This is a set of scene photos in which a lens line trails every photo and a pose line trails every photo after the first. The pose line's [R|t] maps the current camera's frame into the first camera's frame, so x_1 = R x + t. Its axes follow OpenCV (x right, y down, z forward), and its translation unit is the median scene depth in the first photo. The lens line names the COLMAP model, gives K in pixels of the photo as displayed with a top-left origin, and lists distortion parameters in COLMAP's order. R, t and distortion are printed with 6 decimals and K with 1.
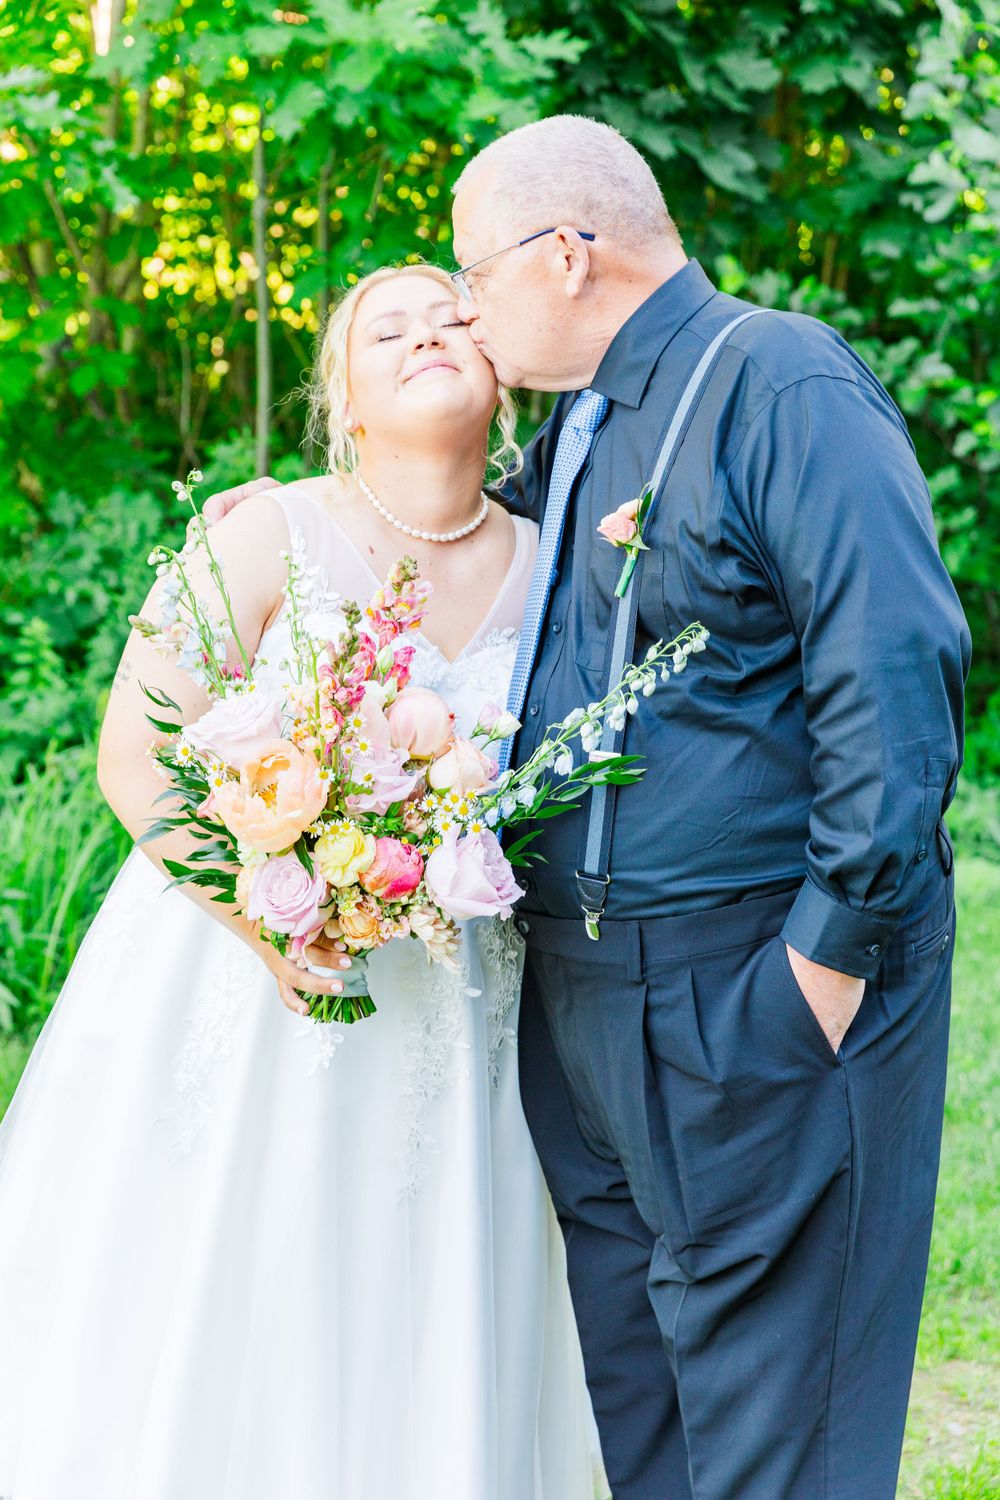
lens RADIAL K [[2796.5, 0, 495.5], [0, 2796.5, 750.4], [0, 0, 1]] dist [-0.016117, 0.000000]
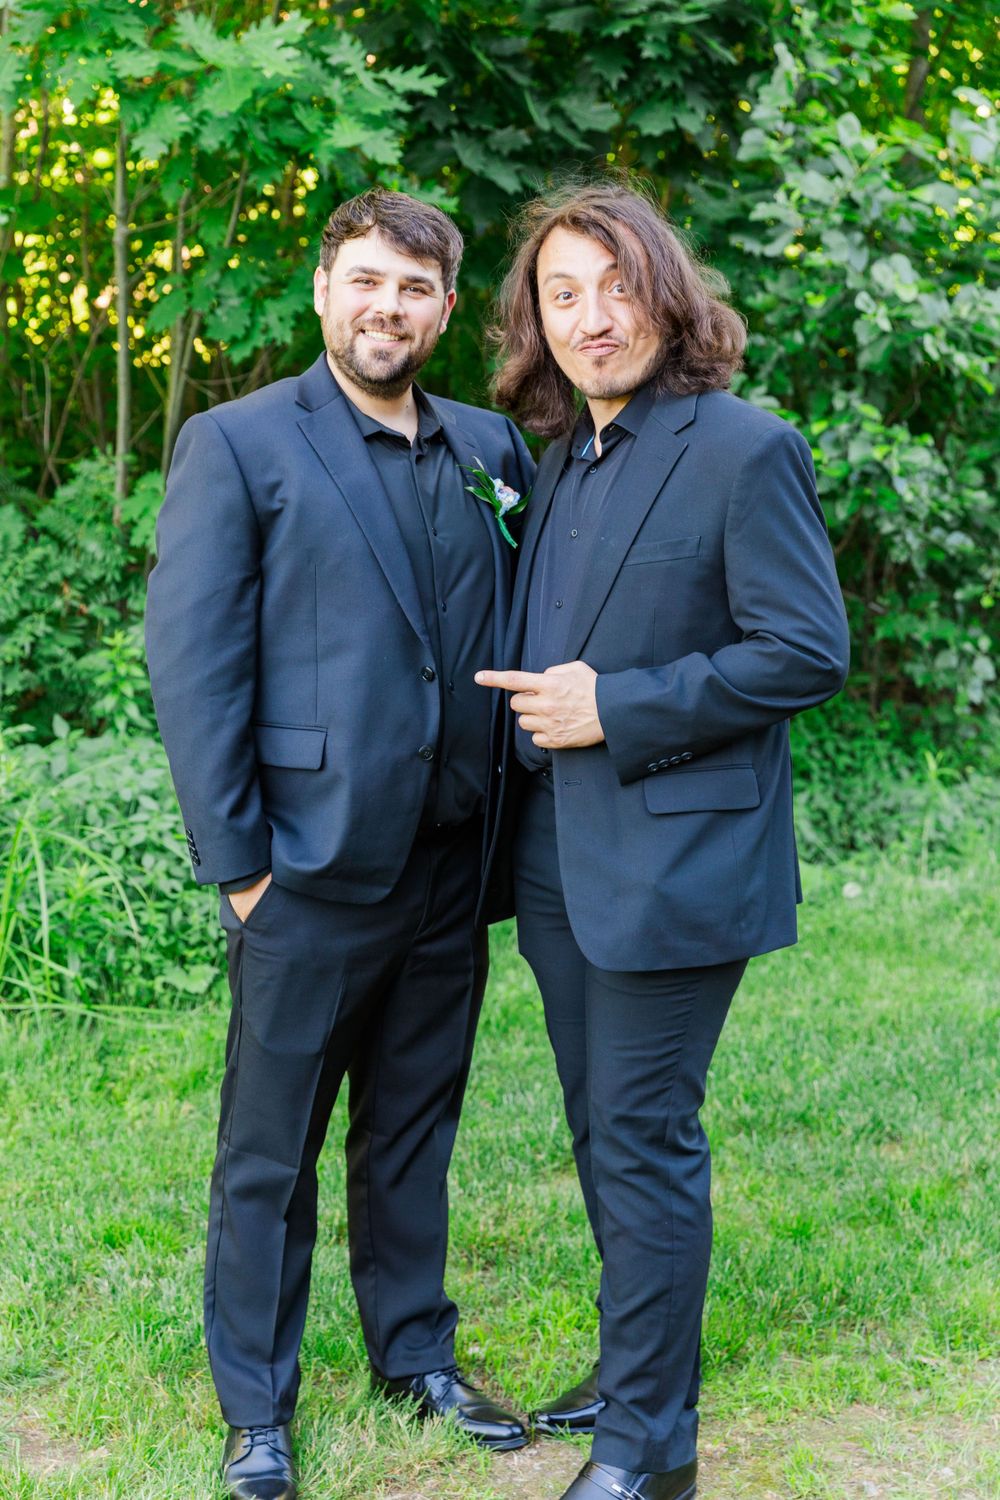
lens RADIAL K [[2270.5, 0, 493.0], [0, 2270.5, 815.6], [0, 0, 1]] dist [-0.023426, 0.000000]
pose [[0.996151, 0.001978, 0.087634, -0.021122], [-0.005717, 0.999083, 0.042427, -0.013979], [-0.087470, -0.042765, 0.995249, 0.140629]]
